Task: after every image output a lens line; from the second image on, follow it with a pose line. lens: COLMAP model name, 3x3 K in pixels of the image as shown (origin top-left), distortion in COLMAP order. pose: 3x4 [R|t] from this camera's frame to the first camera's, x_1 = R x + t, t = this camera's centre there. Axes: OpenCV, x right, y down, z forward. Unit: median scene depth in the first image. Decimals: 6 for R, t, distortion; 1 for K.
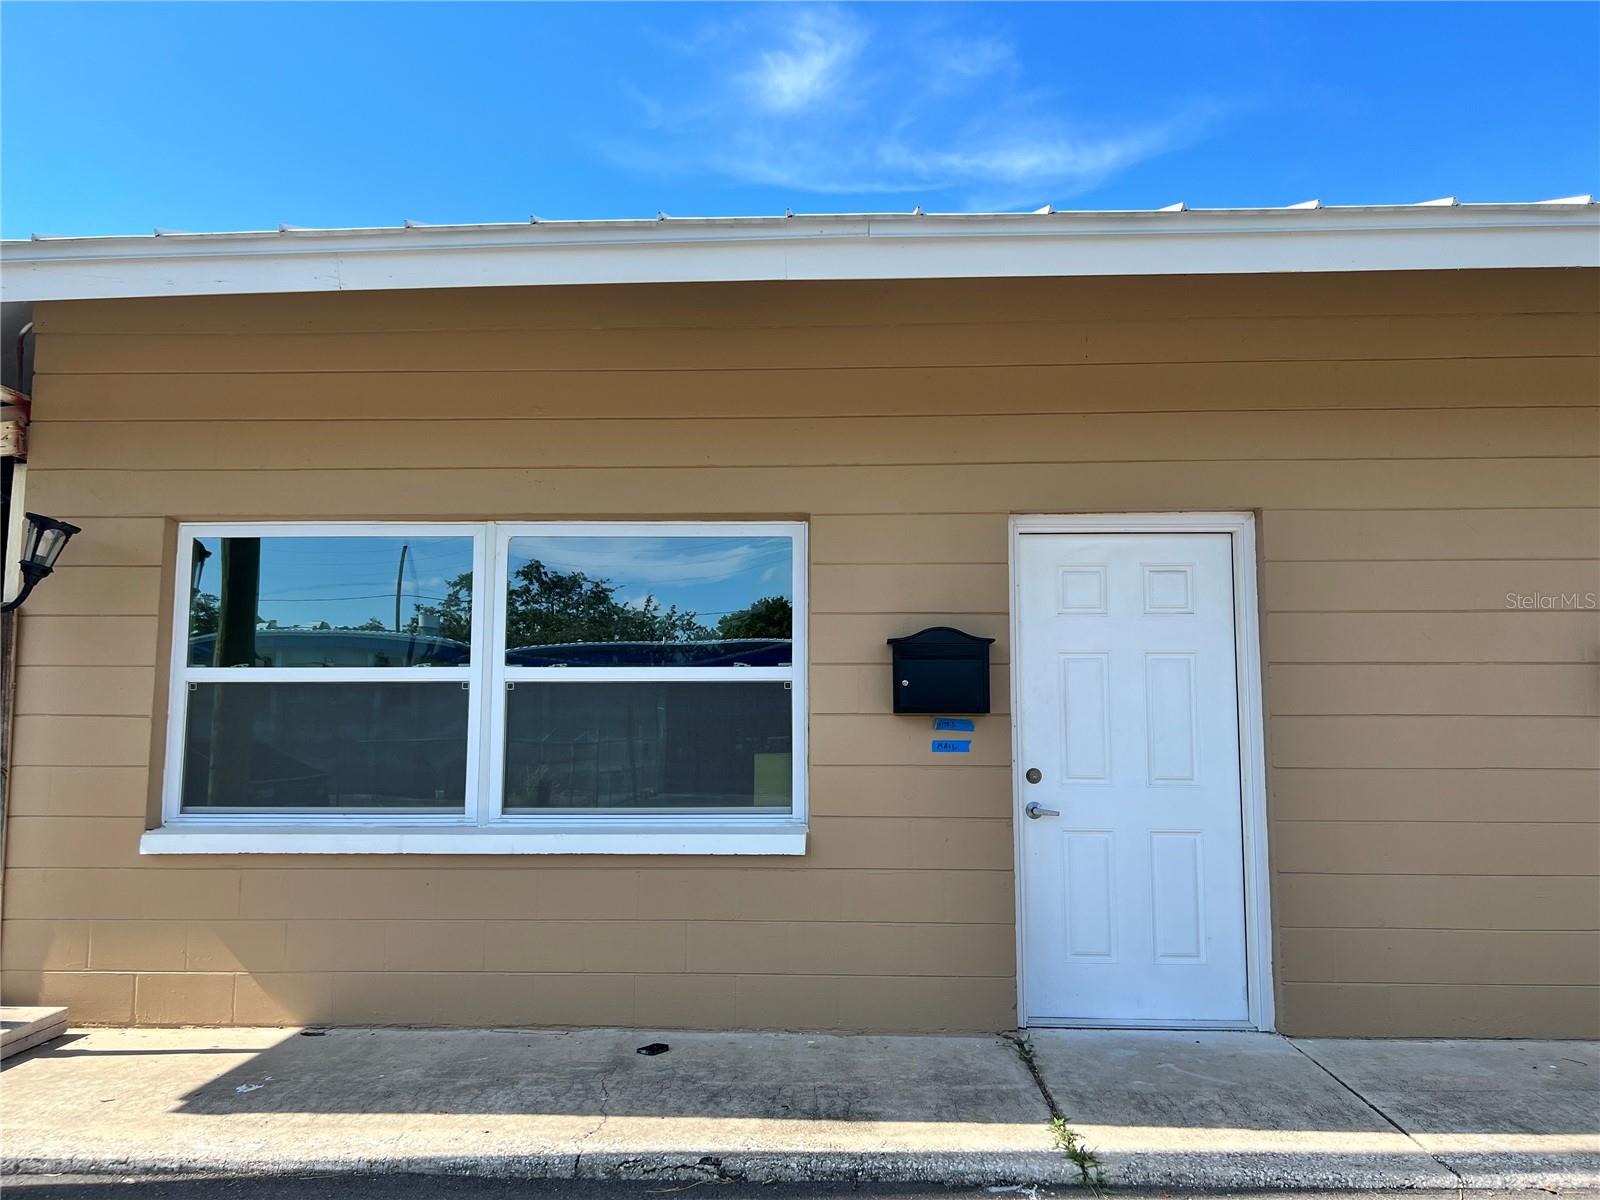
lens RADIAL K [[1228.4, 0, 801.5], [0, 1228.4, 608.2], [0, 0, 1]] dist [0.064317, -0.063770]
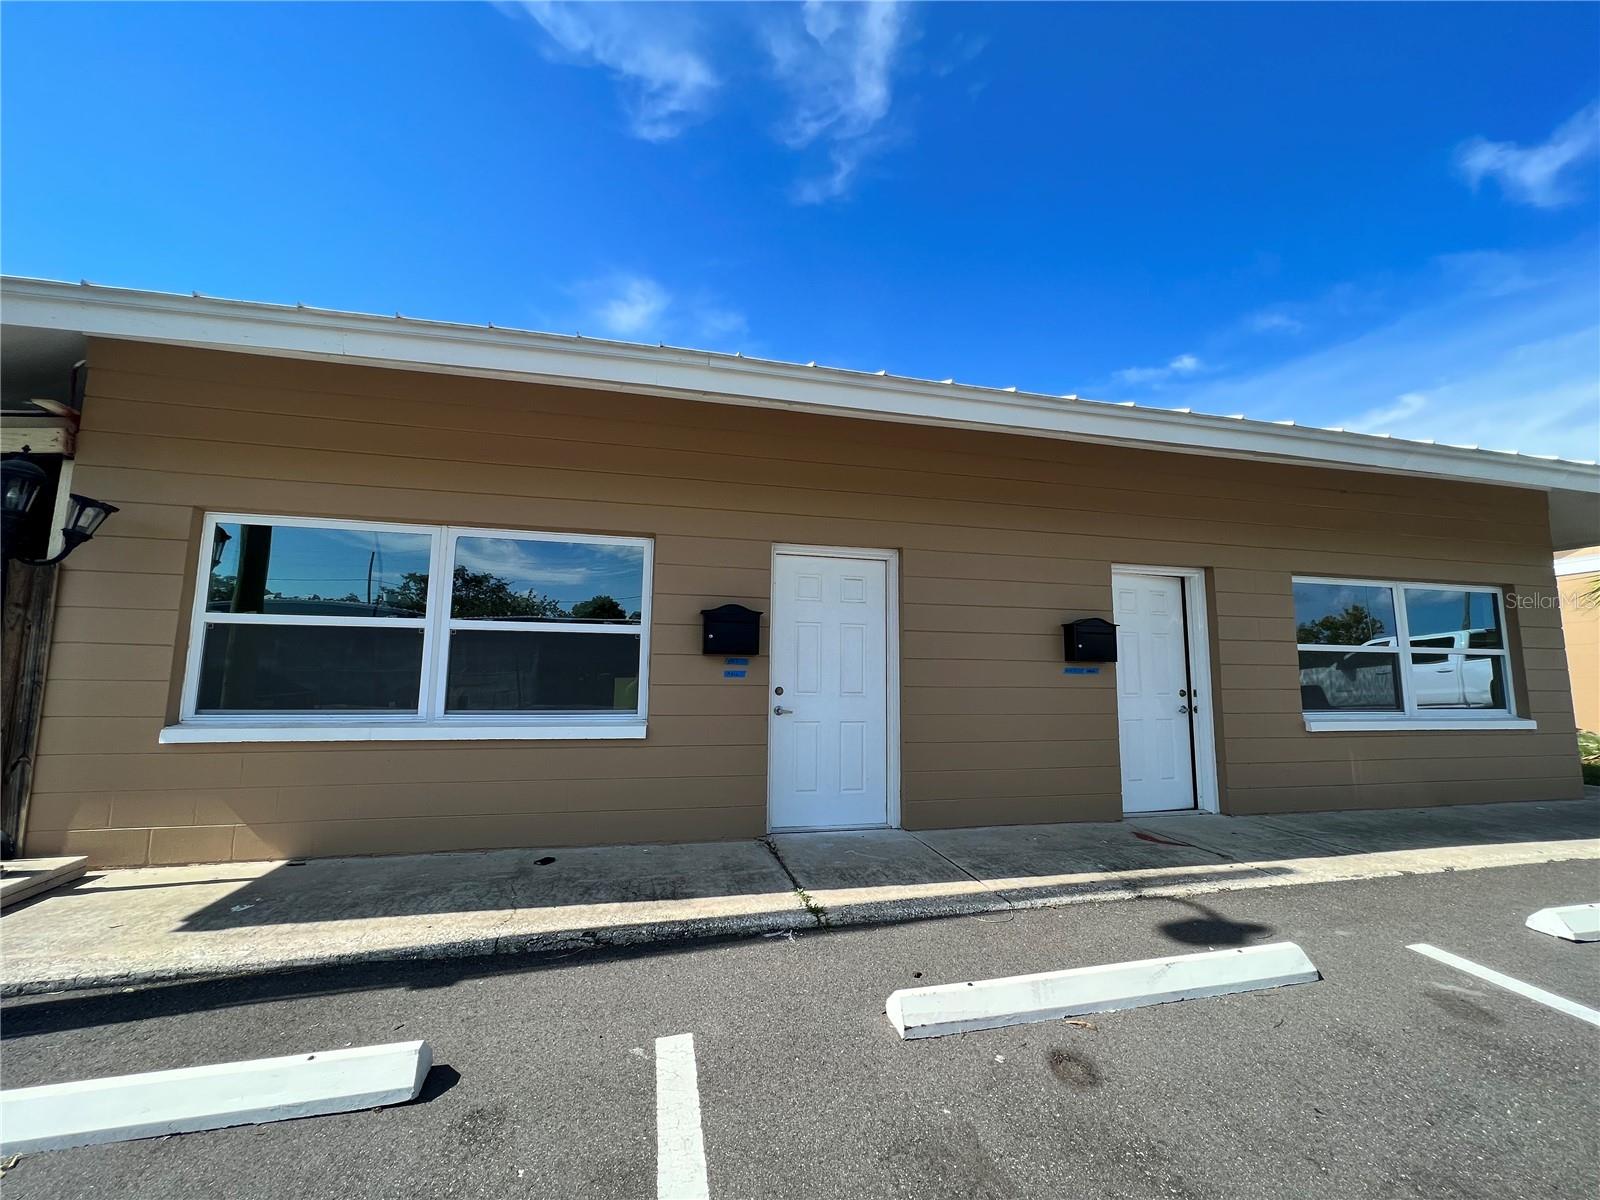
lens RADIAL K [[648.4, 0, 800.0], [0, 648.4, 600.0], [0, 0, 1]] dist [0.002215, 0.000500]
pose [[0.962325, 0.041786, 0.268672, -0.044632], [-0.039179, 0.999119, -0.015063, 0.021362], [-0.269064, 0.003970, 0.963114, 0.112669]]
